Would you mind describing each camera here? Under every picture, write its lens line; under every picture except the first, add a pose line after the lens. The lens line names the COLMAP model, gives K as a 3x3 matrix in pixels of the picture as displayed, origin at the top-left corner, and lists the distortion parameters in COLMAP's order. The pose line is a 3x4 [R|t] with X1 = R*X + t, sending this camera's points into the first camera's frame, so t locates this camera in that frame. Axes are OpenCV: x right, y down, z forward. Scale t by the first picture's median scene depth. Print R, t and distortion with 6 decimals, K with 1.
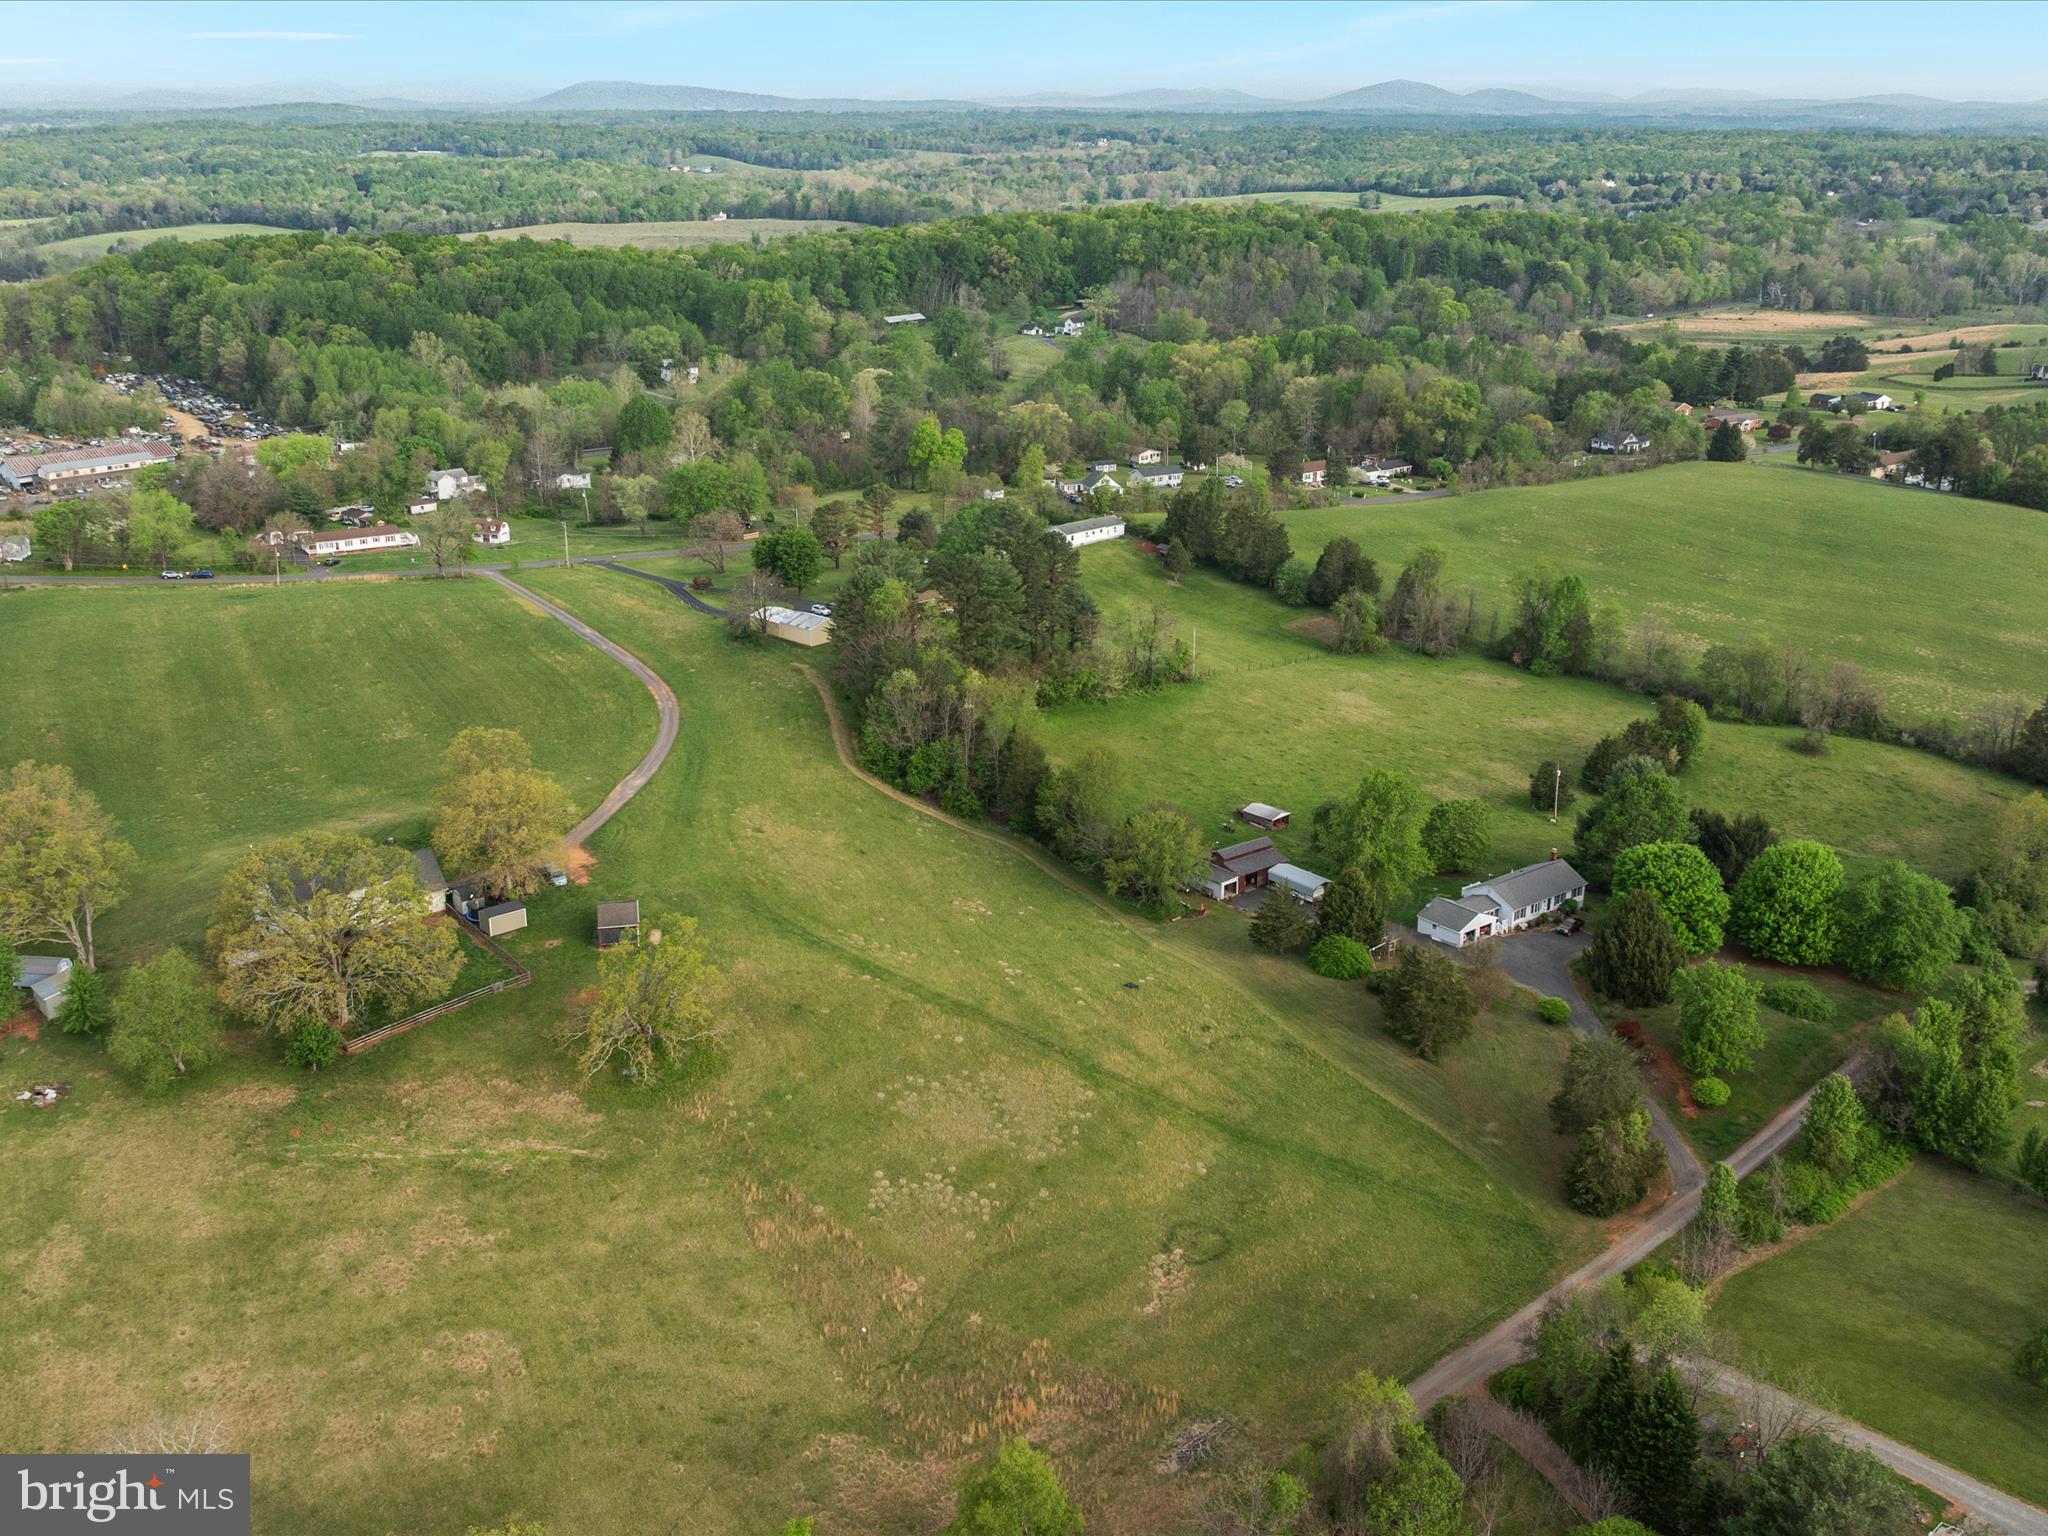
lens RADIAL K [[1957.9, 0, 1042.0], [0, 1957.9, 764.1], [0, 0, 1]] dist [0.002496, -0.063009]
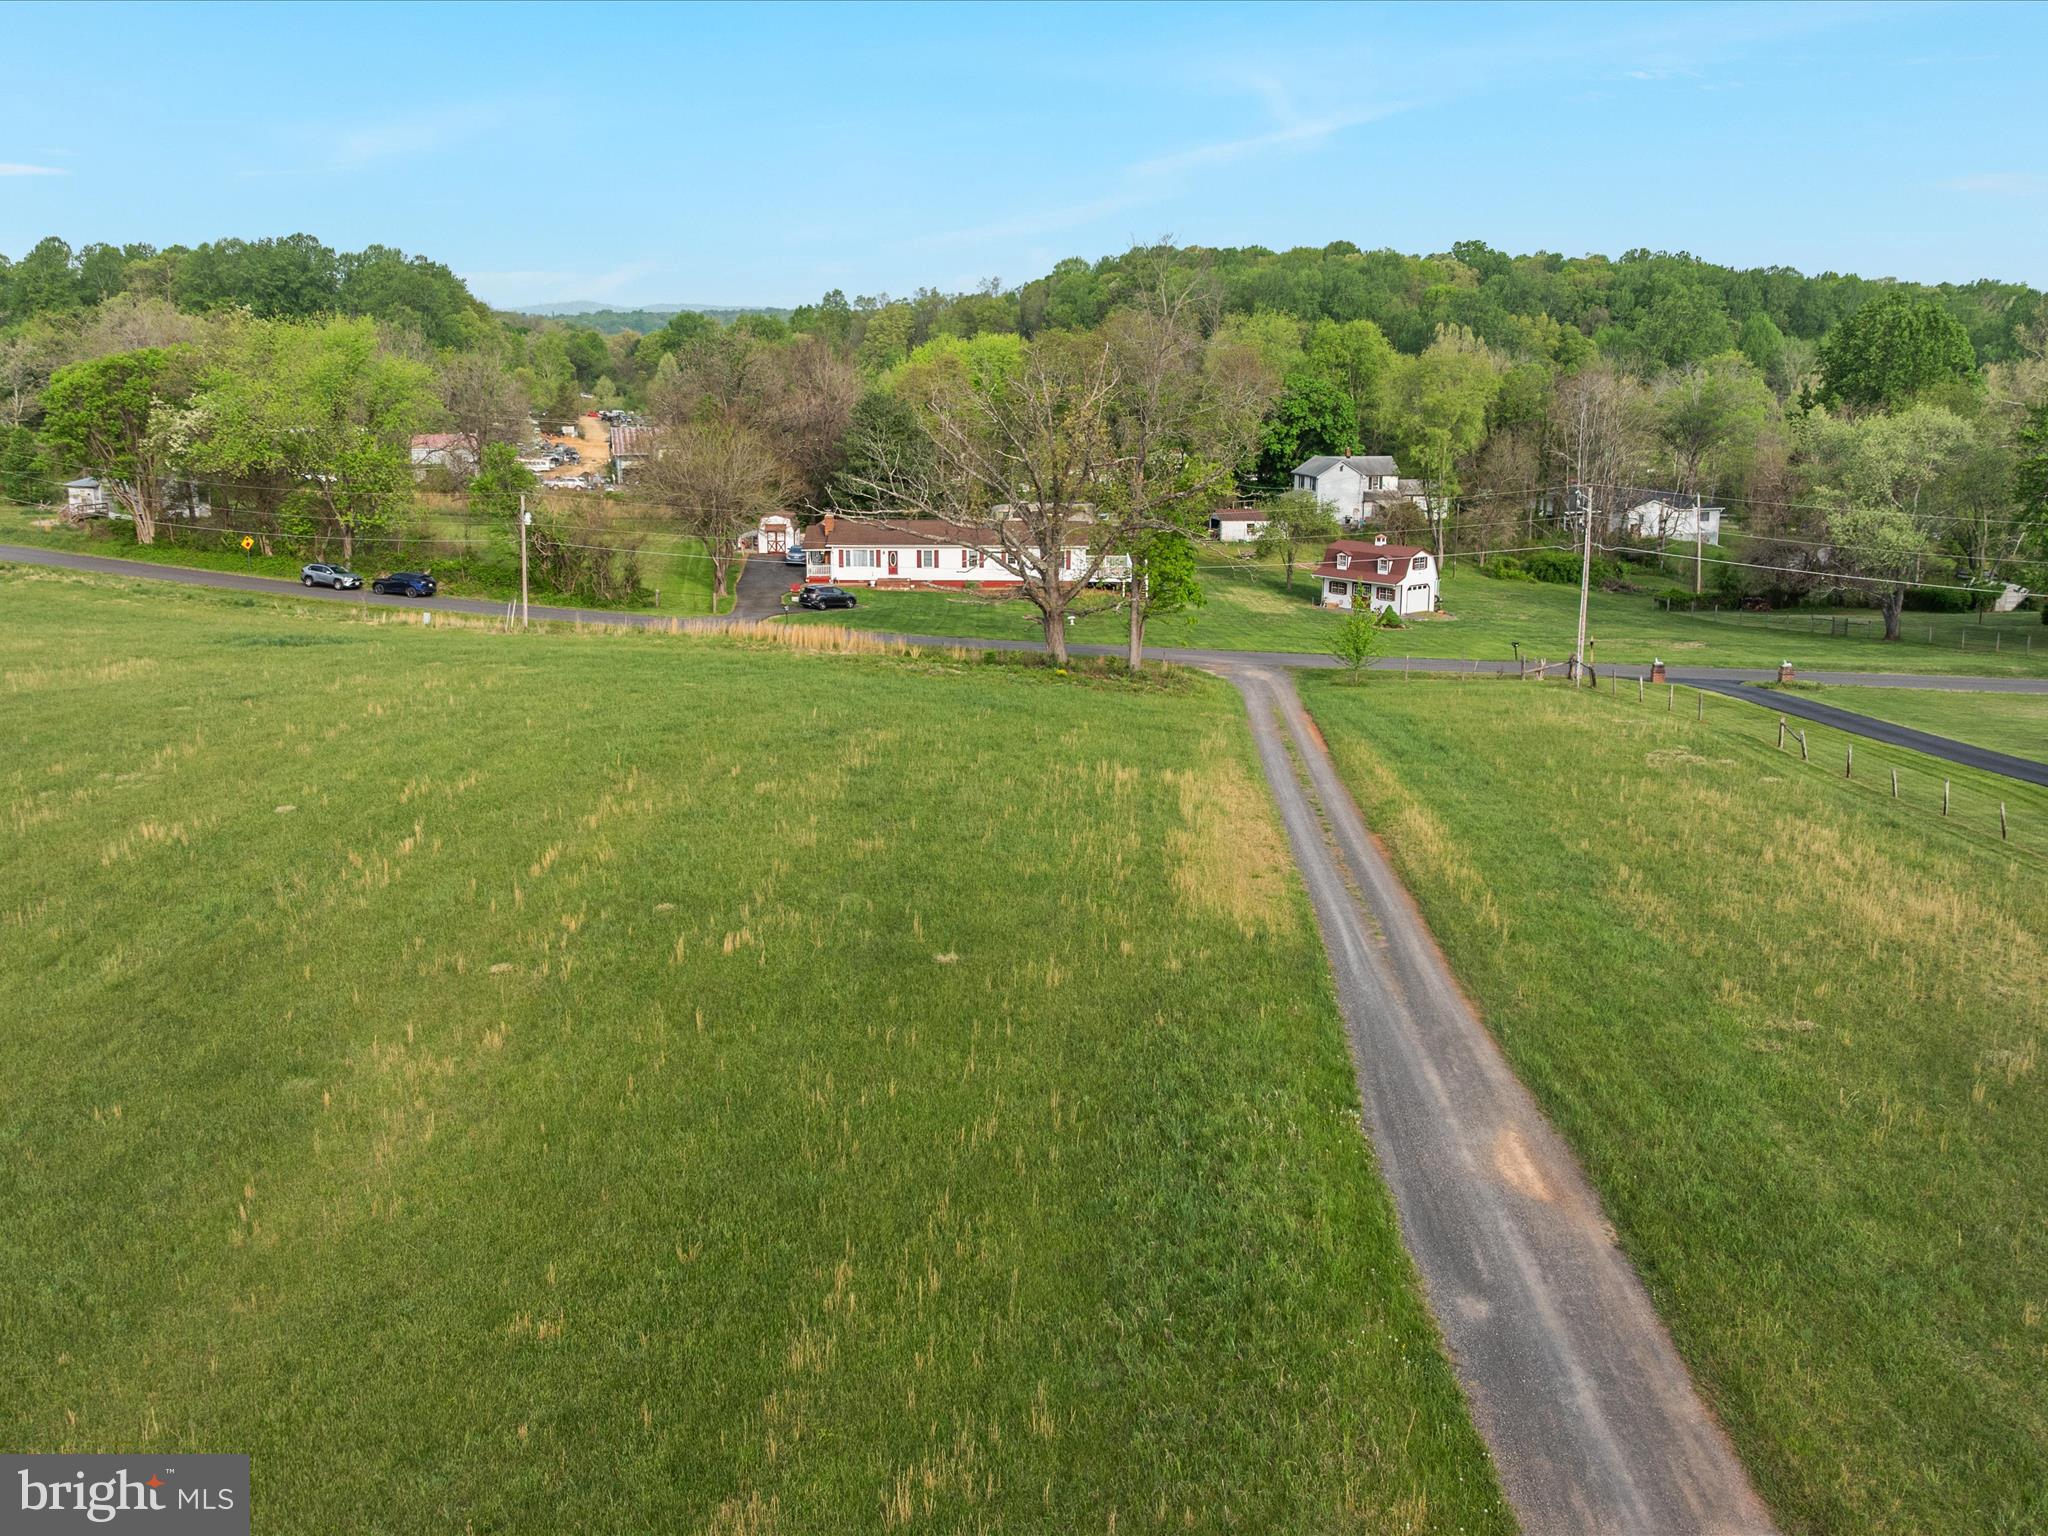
lens RADIAL K [[1922.2, 0, 1034.5], [0, 1922.2, 754.9], [0, 0, 1]] dist [0.001745, -0.064321]
pose [[0.841274, 0.116133, -0.527987, -0.146208], [-0.174581, 0.982687, -0.062024, -0.056038], [0.511644, 0.144356, 0.846984, 0.647325]]
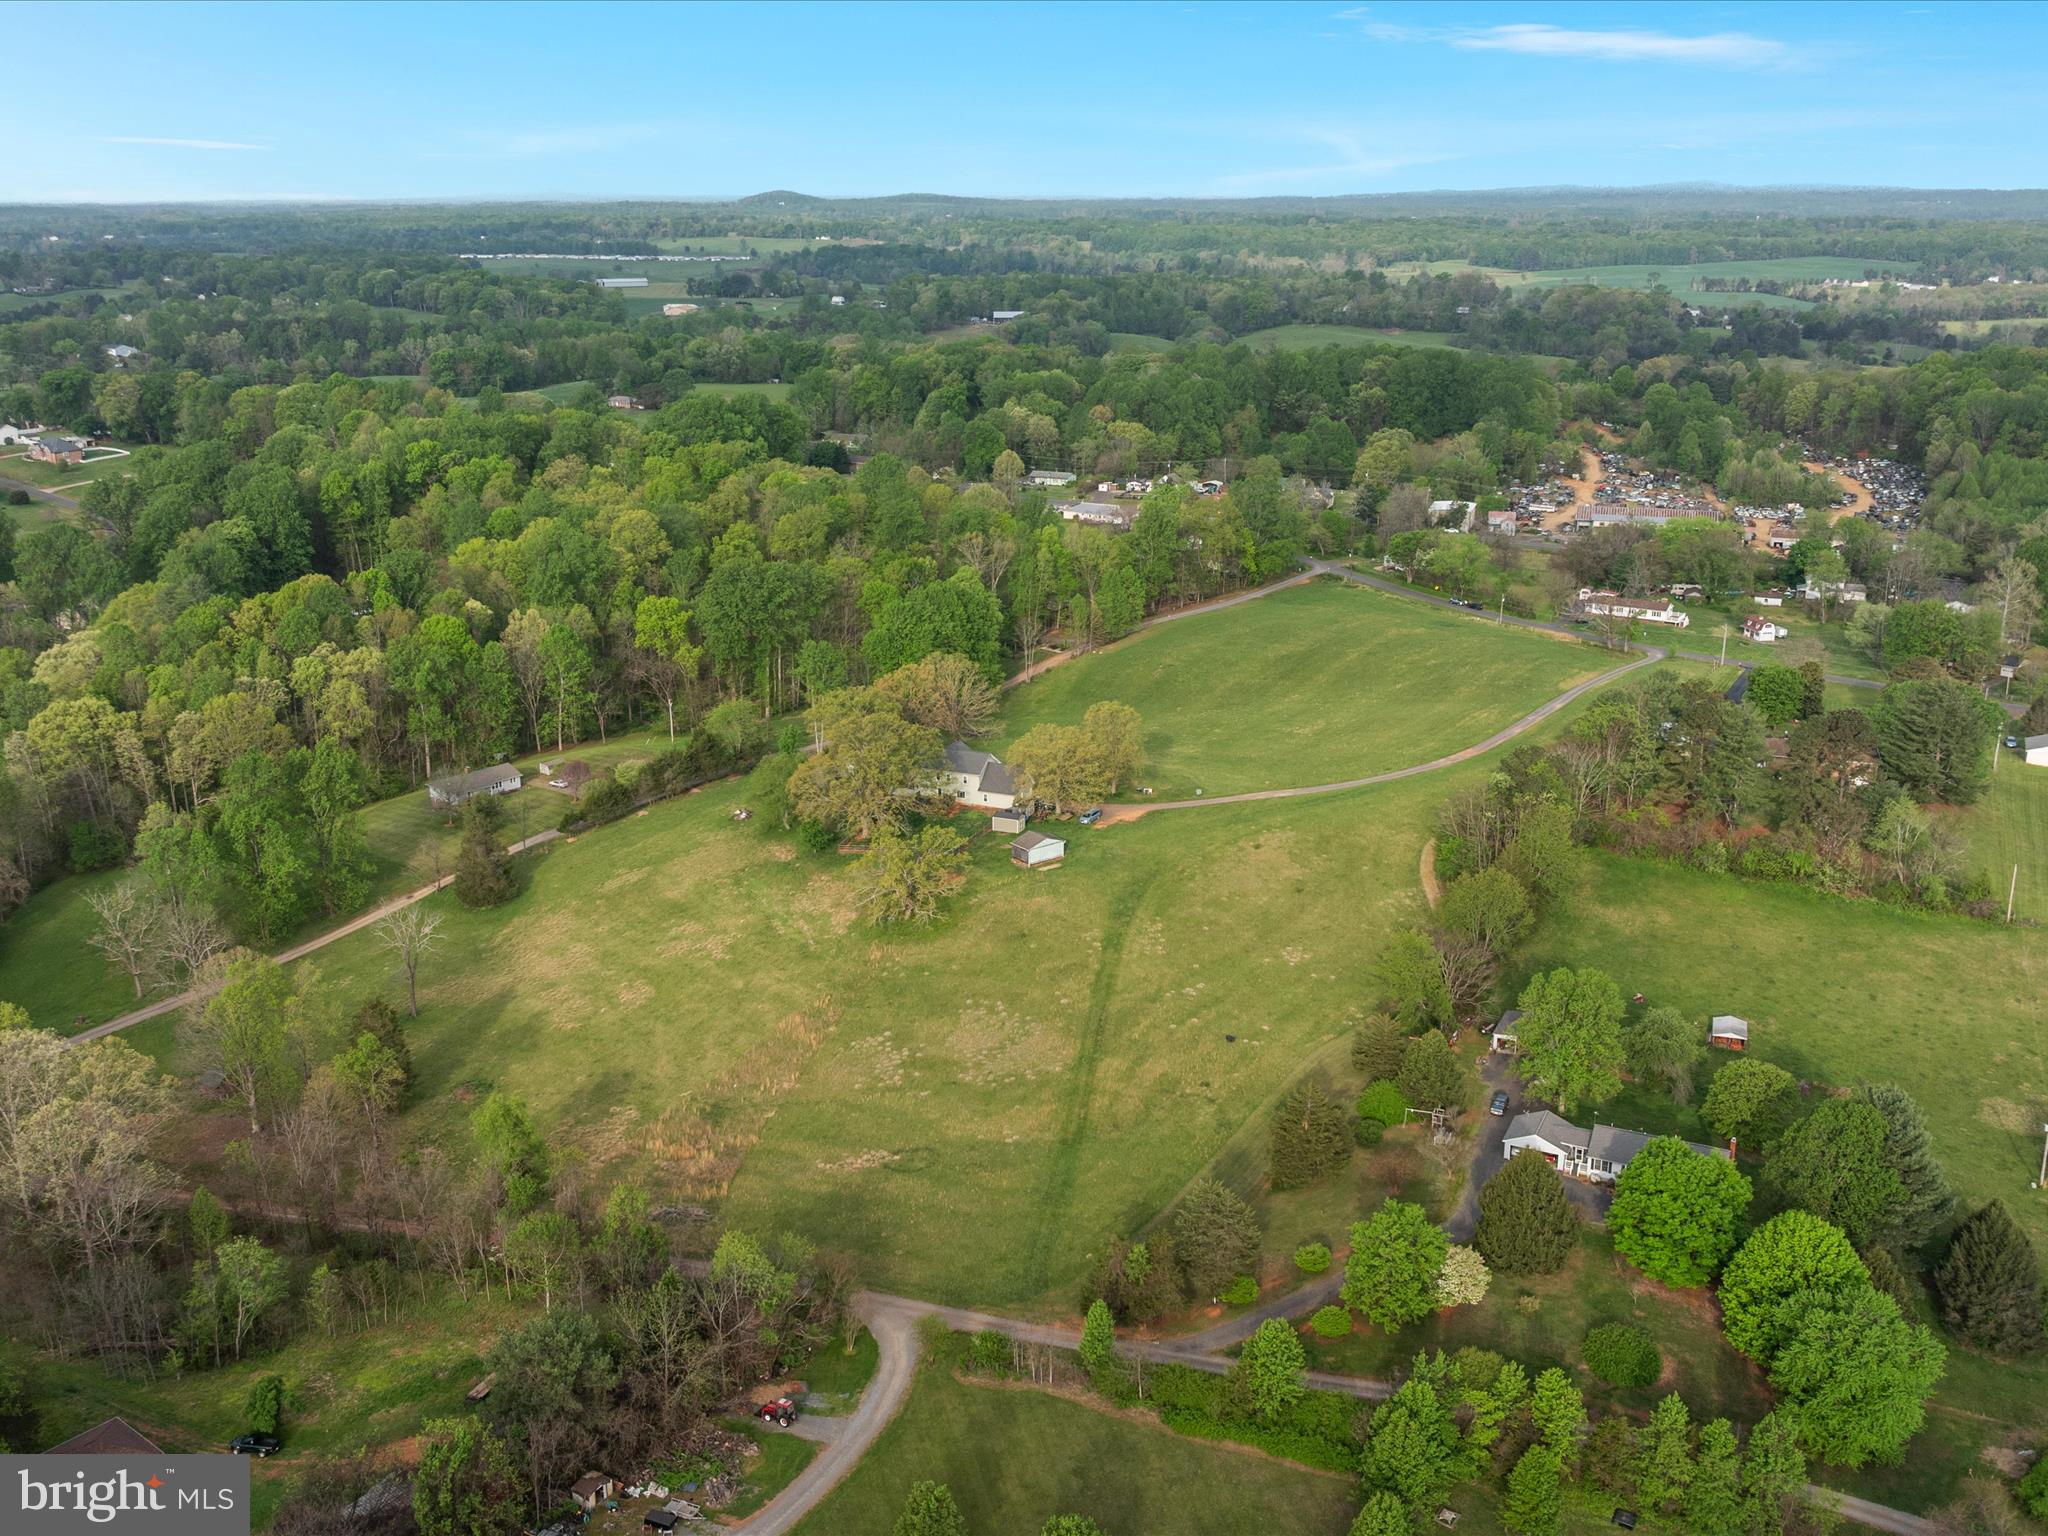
lens RADIAL K [[1922.2, 0, 1034.5], [0, 1922.2, 754.9], [0, 0, 1]] dist [0.001745, -0.064321]
pose [[0.432778, 0.252325, -0.865468, 0.425306], [-0.287313, 0.948574, 0.132883, -0.072588], [0.854491, 0.191151, 0.483018, 0.159110]]
